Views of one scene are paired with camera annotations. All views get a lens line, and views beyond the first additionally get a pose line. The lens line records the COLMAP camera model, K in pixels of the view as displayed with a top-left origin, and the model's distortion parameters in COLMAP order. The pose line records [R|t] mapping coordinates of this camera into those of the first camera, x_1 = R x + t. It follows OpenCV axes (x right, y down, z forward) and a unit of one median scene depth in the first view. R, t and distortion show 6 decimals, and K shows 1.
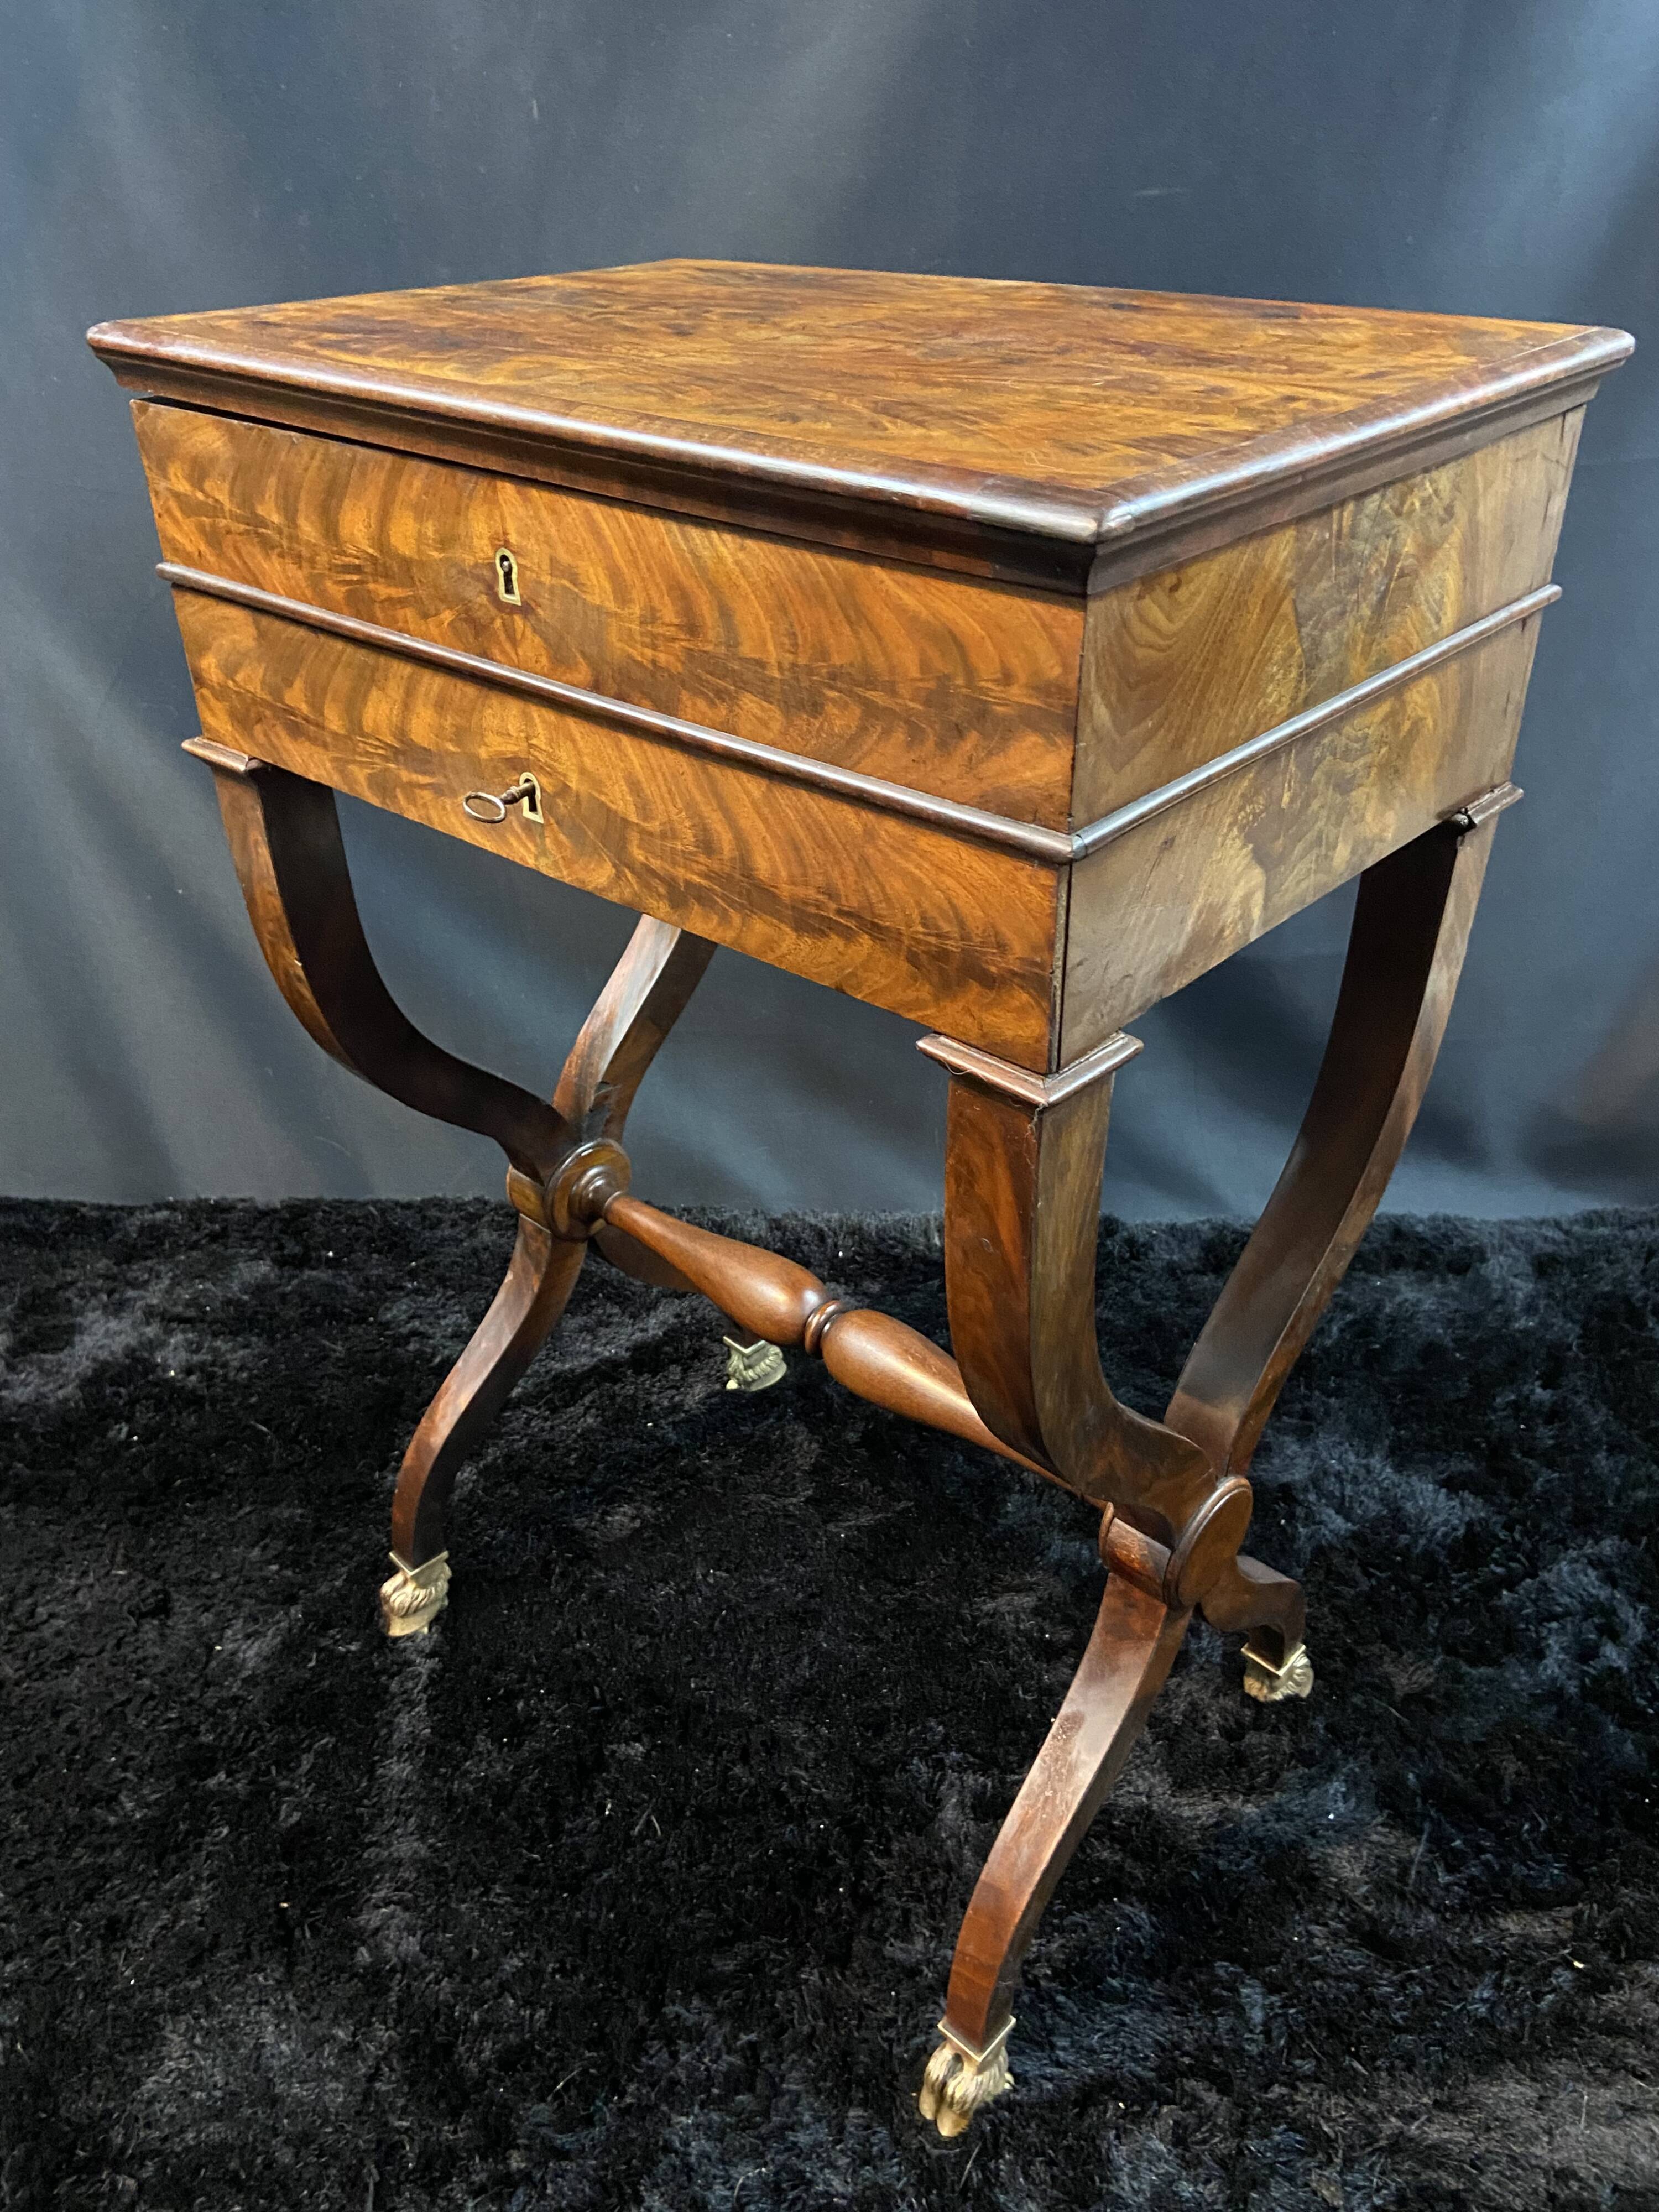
lens RADIAL K [[1652.1, 0, 805.7], [0, 1652.1, 1119.4], [0, 0, 1]] dist [0.128309, -0.172666]
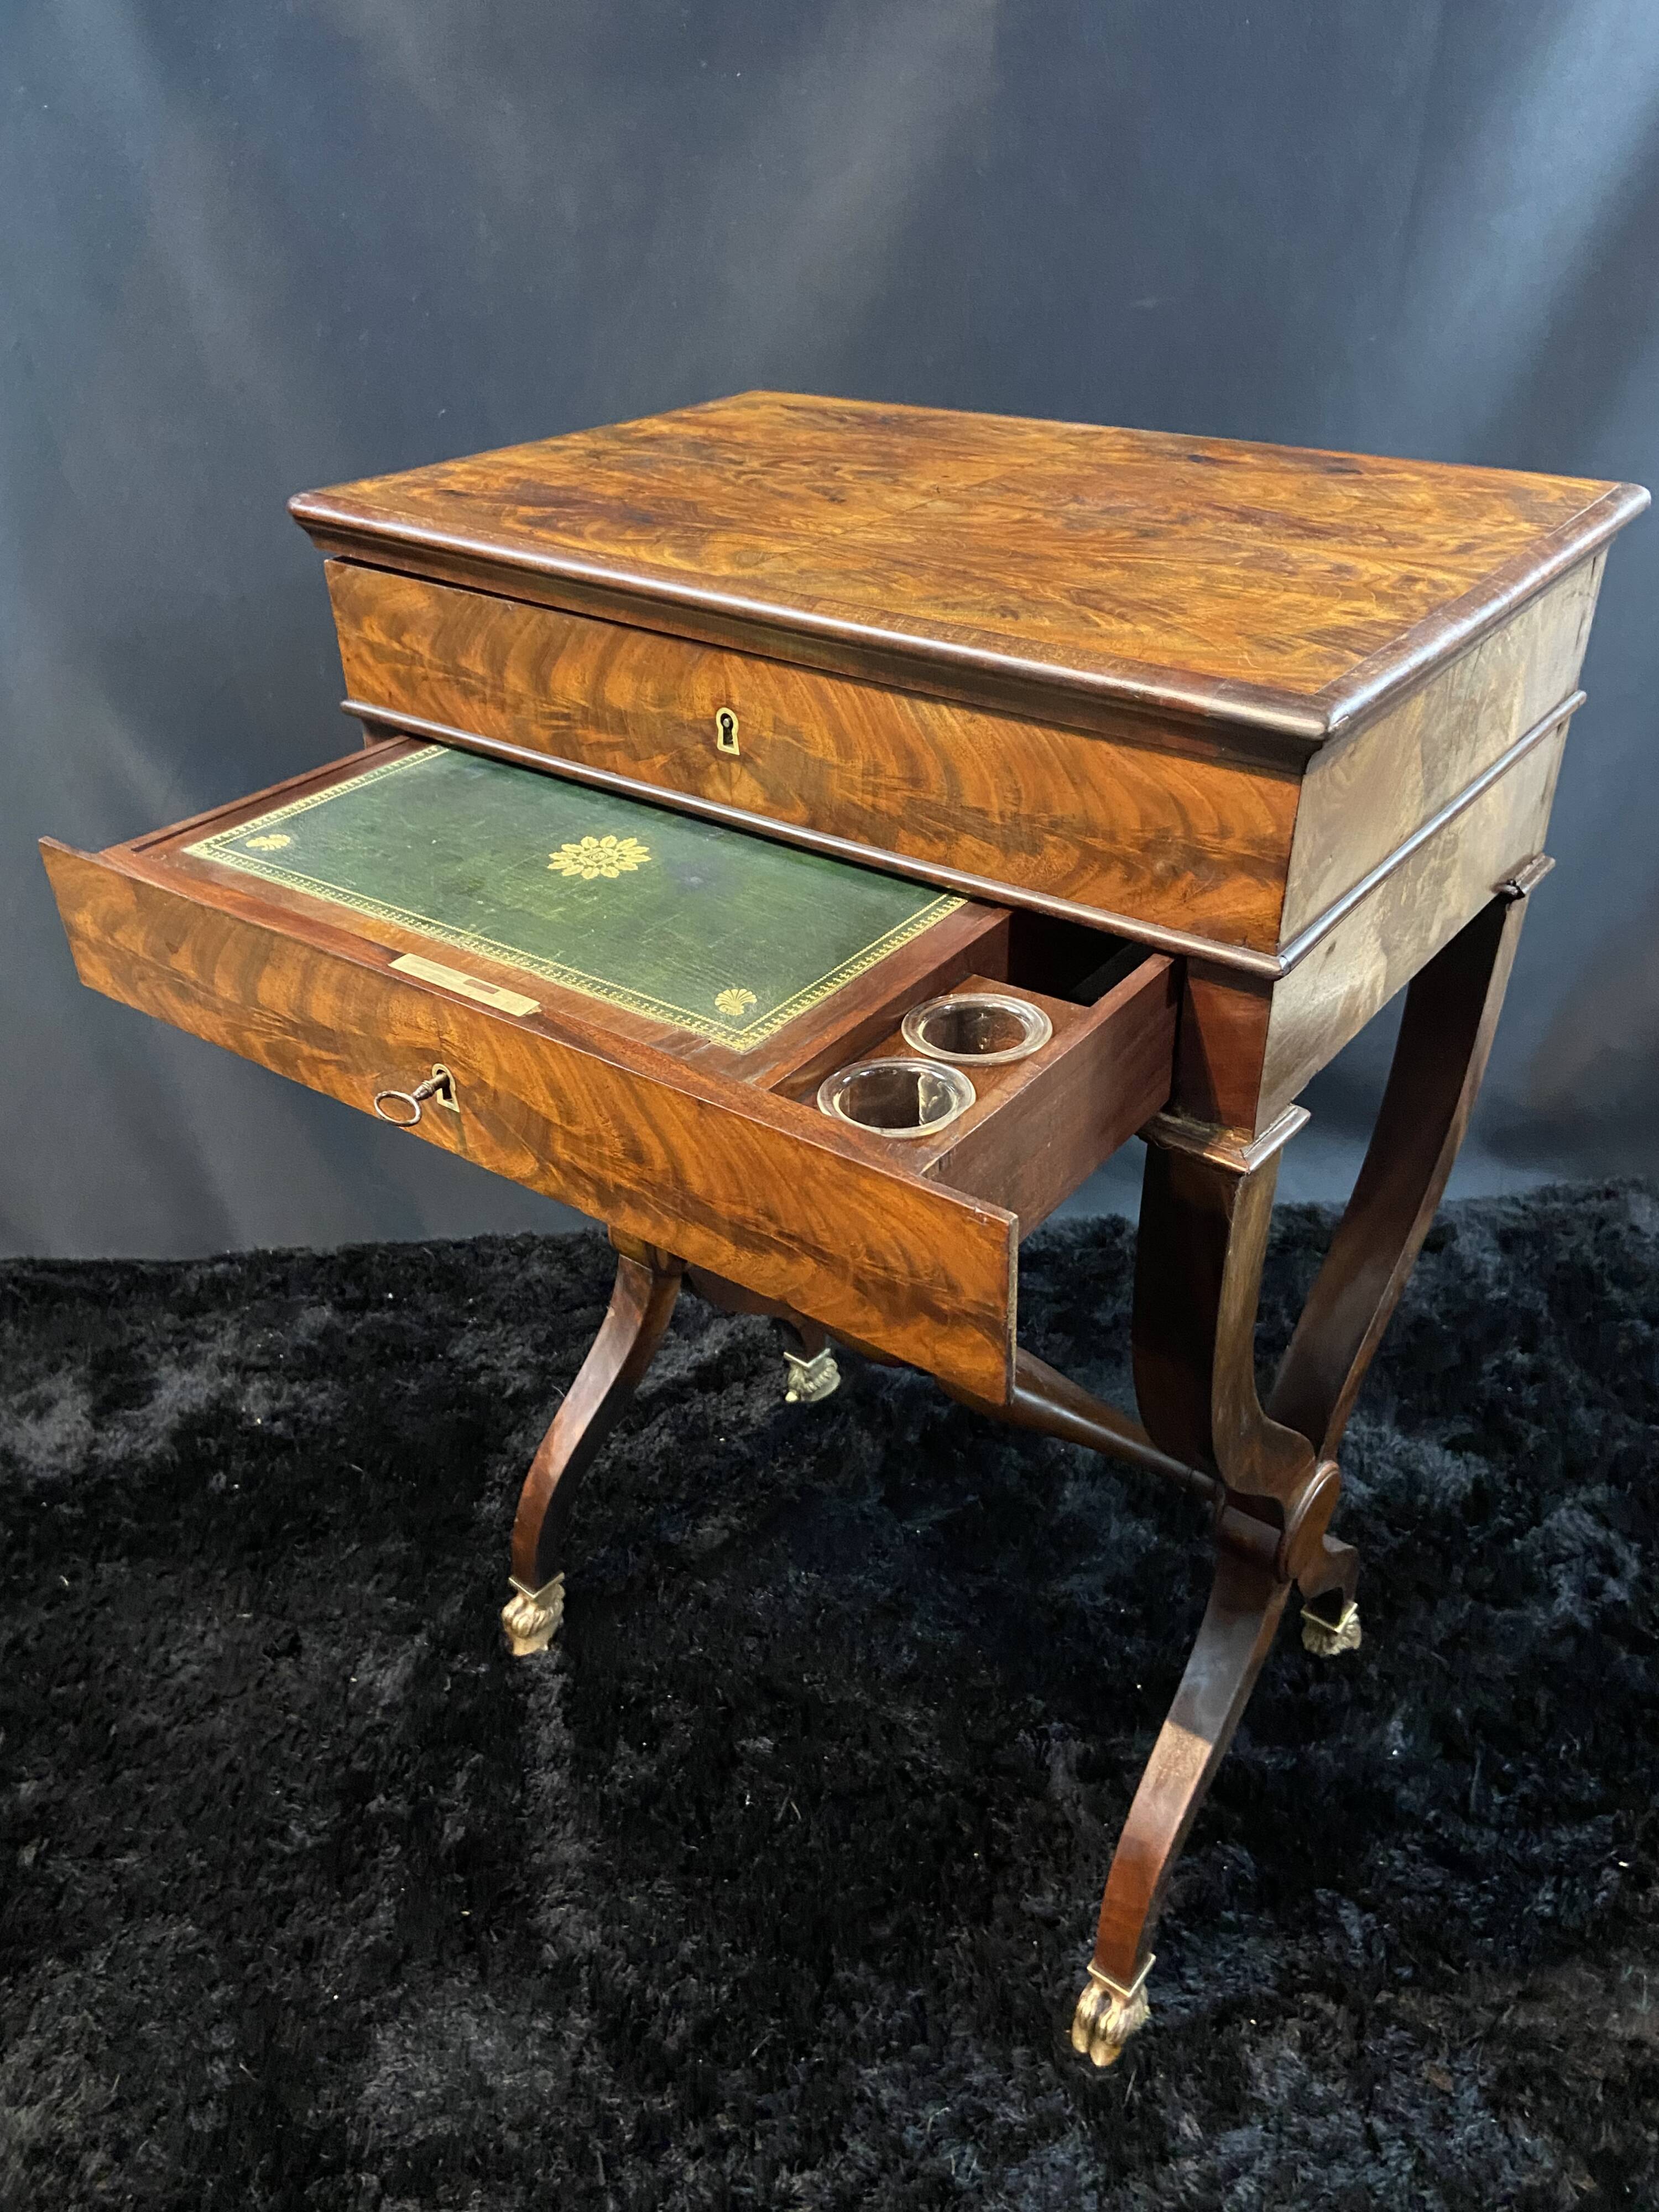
lens RADIAL K [[1653.2, 0, 819.5], [0, 1653.2, 1093.5], [0, 0, 1]] dist [0.129205, -0.169129]
pose [[0.995610, -0.051280, 0.078307, -0.124163], [0.051783, 0.998649, -0.004411, -0.036675], [-0.077975, 0.008447, 0.996920, -0.087455]]
